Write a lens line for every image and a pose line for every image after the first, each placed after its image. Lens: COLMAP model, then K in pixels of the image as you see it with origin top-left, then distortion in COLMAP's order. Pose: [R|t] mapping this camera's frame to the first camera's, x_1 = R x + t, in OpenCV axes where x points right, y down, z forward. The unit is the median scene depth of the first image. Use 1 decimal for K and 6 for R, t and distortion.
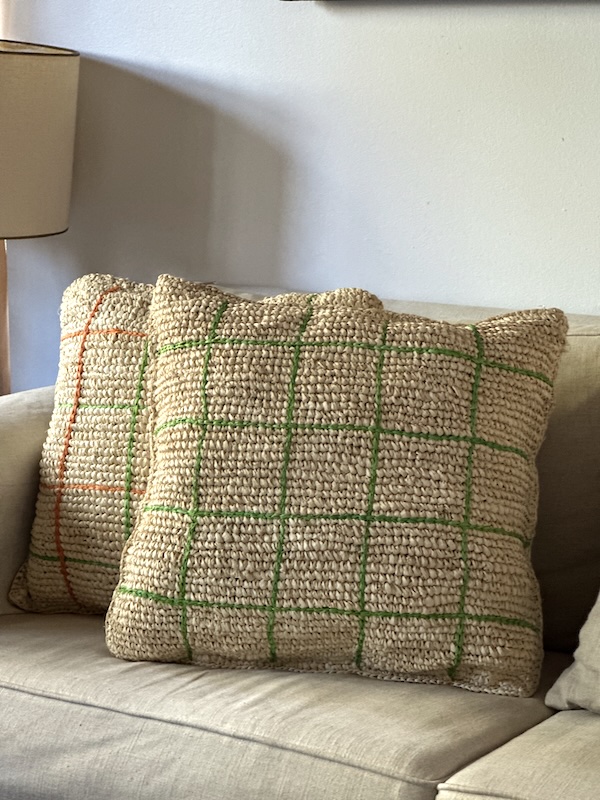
lens RADIAL K [[1814.9, 0, 314.8], [0, 1814.9, 354.1], [0, 0, 1]] dist [-0.107239, 2.877046]
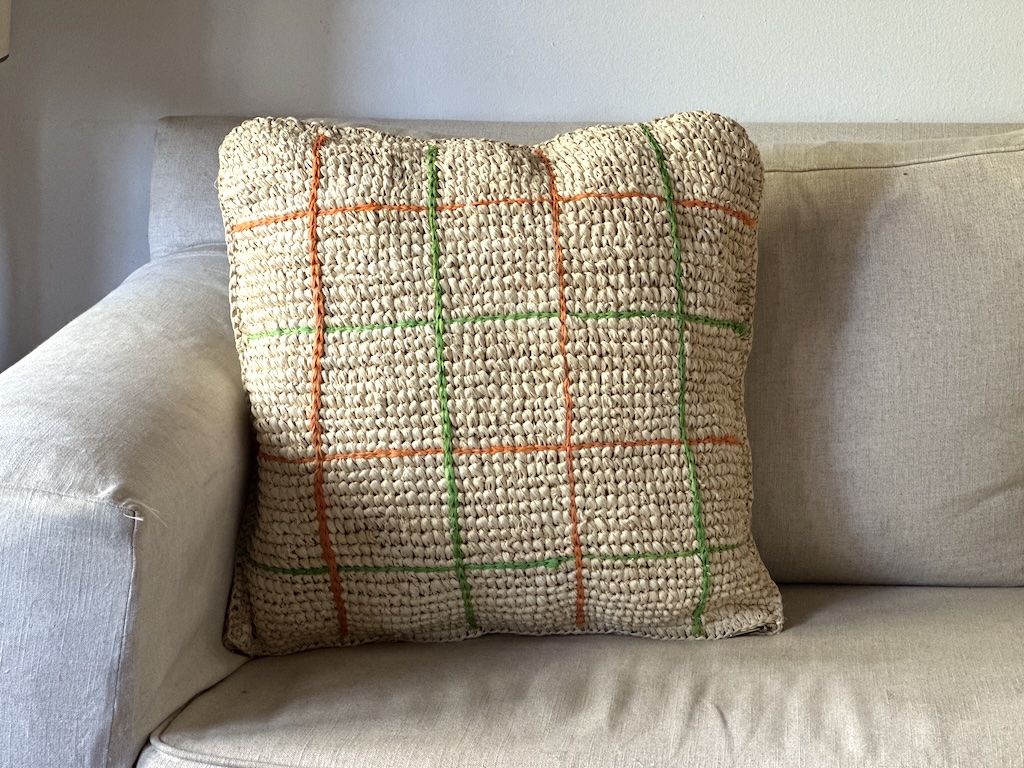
lens RADIAL K [[2288.3, 0, 533.8], [0, 2288.3, 385.2], [0, 0, 1]] dist [-0.113544, 2.407575]
pose [[0.901800, -0.125406, 0.413558, -0.447817], [0.081241, 0.989103, 0.122778, -0.050022], [-0.424448, -0.077123, 0.902162, 0.276203]]
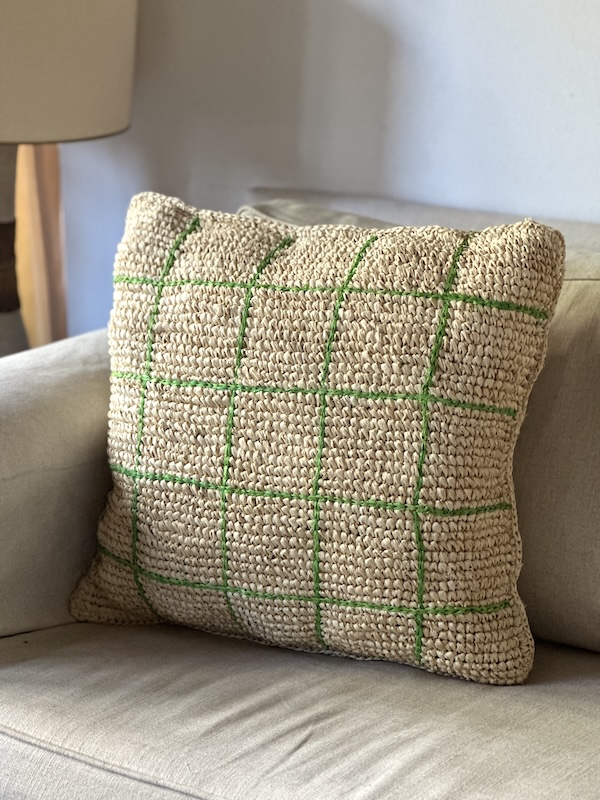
lens RADIAL K [[1760.2, 0, 297.6], [0, 1760.2, 399.3], [0, 0, 1]] dist [0.047467, 0.791614]
pose [[0.998860, -0.000145, -0.047733, -0.029205], [0.005799, 0.992956, 0.118341, -0.056977], [0.047380, -0.118483, 0.991825, 0.261772]]
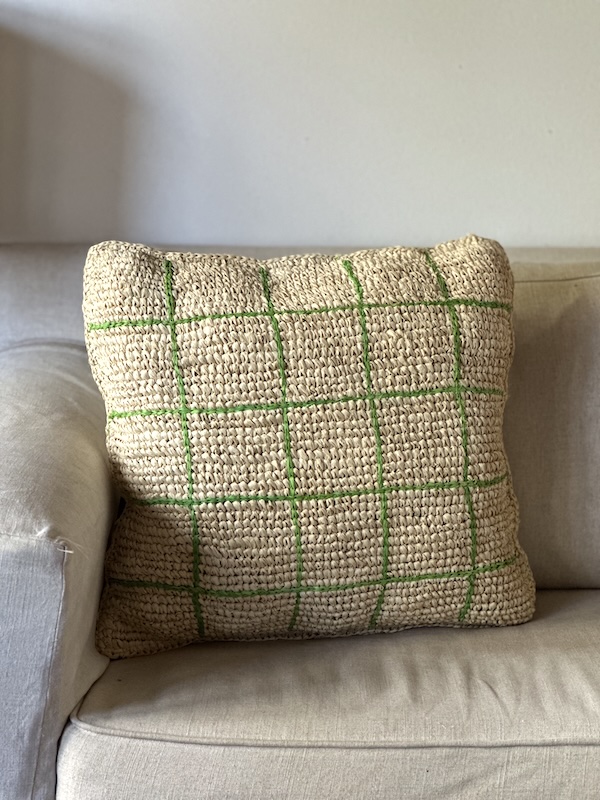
lens RADIAL K [[1787.7, 0, 298.3], [0, 1787.7, 374.2], [0, 0, 1]] dist [-0.113544, 2.407575]
pose [[0.851657, -0.121487, 0.509824, -0.565194], [0.084611, 0.991874, 0.095014, -0.067584], [-0.517224, -0.037783, 0.855016, 0.292198]]
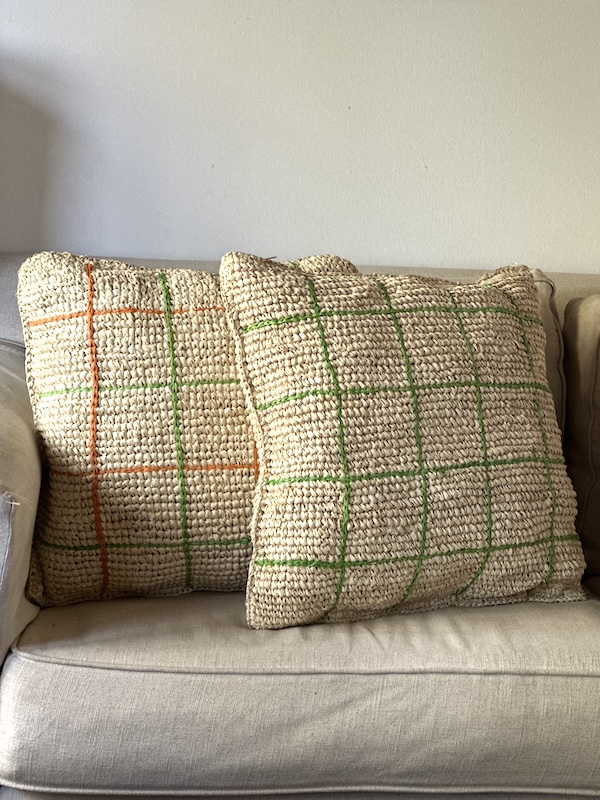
lens RADIAL K [[1814.9, 0, 314.8], [0, 1814.9, 354.1], [0, 0, 1]] dist [-0.107239, 2.877046]
pose [[0.808499, -0.083909, 0.582485, -0.678701], [0.056539, 0.996280, 0.065041, -0.053001], [-0.585776, -0.019652, 0.810235, 0.159760]]
